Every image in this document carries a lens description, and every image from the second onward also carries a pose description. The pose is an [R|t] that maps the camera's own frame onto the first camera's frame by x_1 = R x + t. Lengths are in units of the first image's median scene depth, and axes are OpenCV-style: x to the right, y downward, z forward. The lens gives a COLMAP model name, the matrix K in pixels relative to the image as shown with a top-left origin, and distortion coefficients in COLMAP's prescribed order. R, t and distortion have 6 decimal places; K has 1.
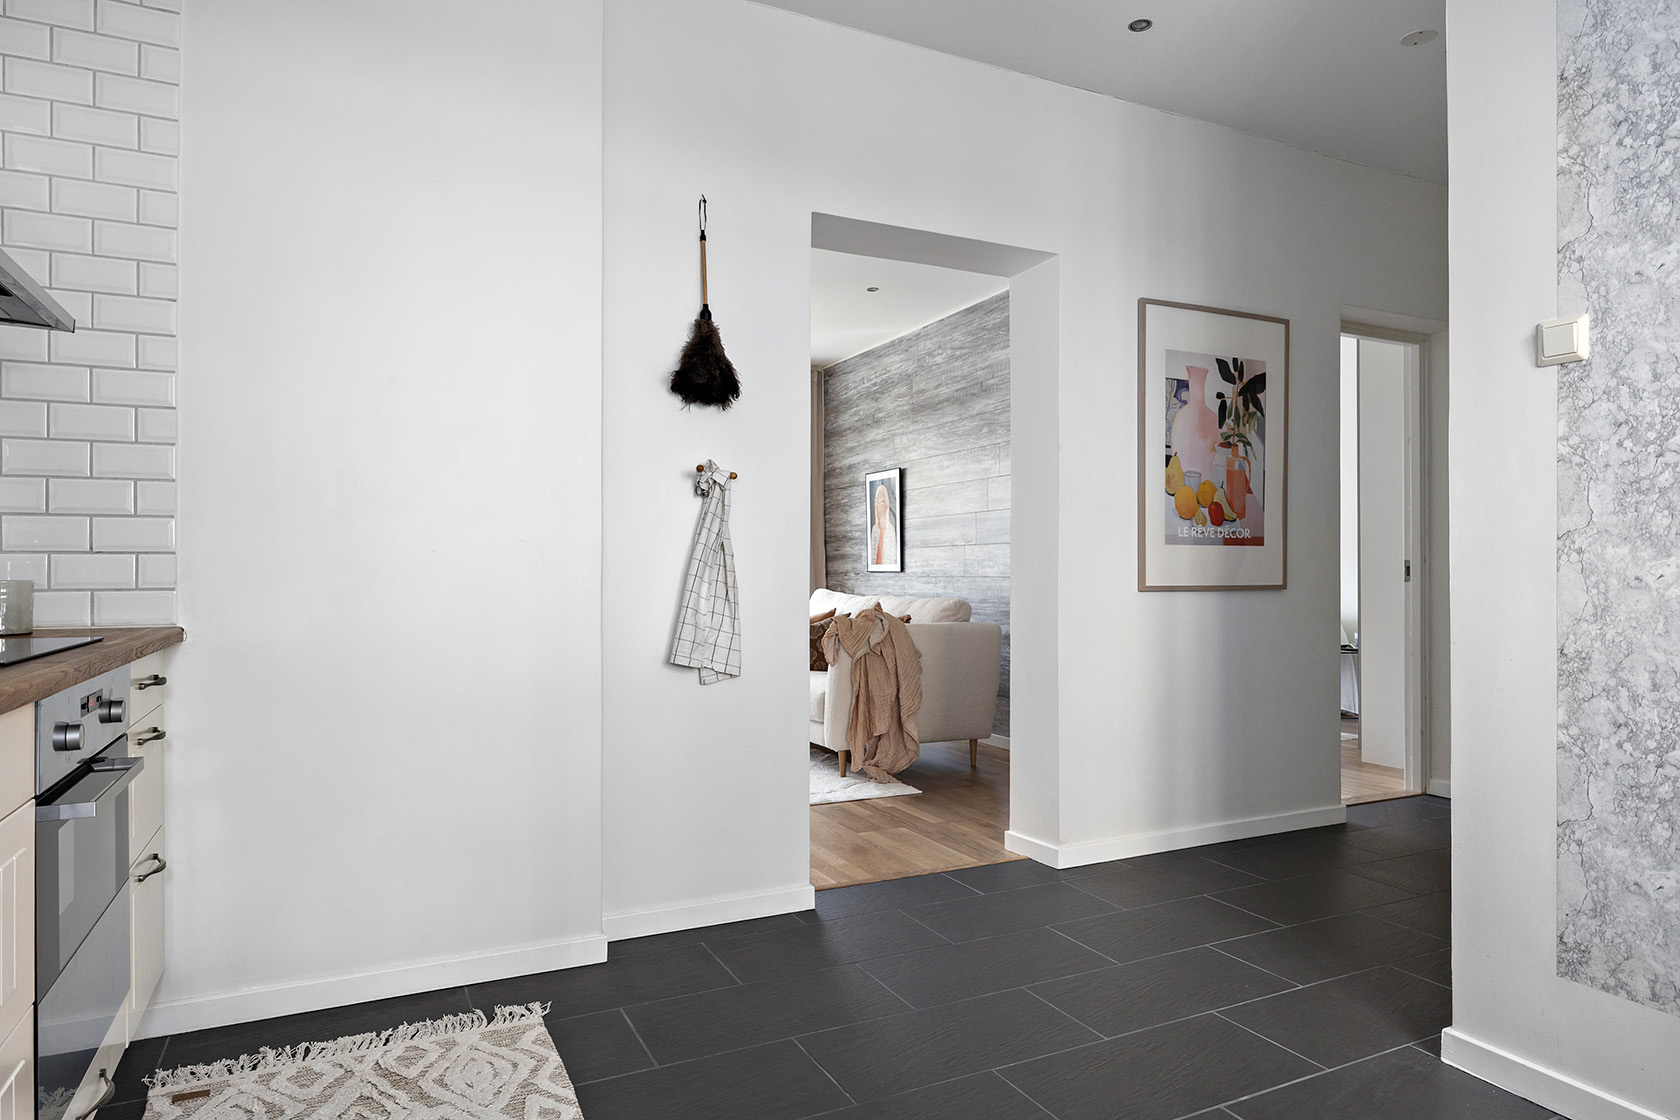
lens RADIAL K [[1000.9, 0, 836.8], [0, 1000.9, 568.5], [0, 0, 1]] dist [0.002743, -0.001598]
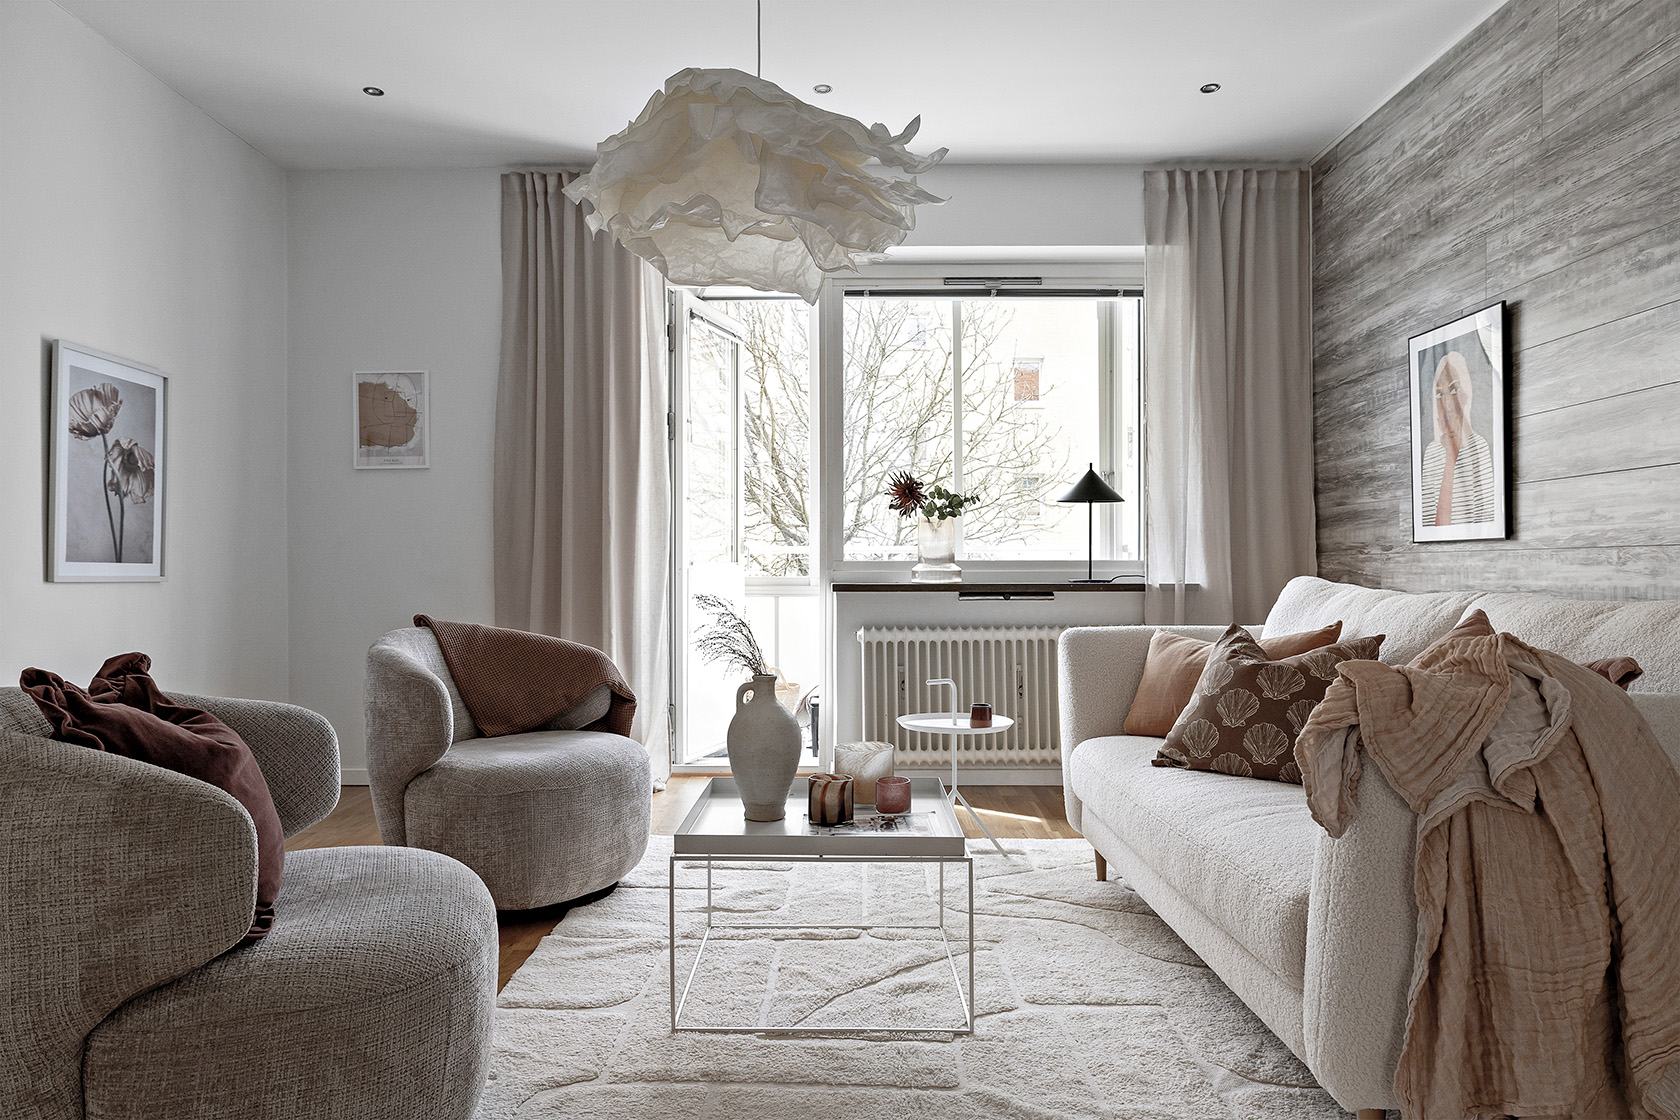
lens RADIAL K [[1000.9, 0, 831.7], [0, 1000.9, 570.4], [0, 0, 1]] dist [0.002743, -0.001598]
pose [[0.893629, 0.000121, -0.448806, -0.002876], [0.003095, 0.999975, 0.006433, 0.013510], [0.448795, -0.007137, 0.893606, 0.474797]]
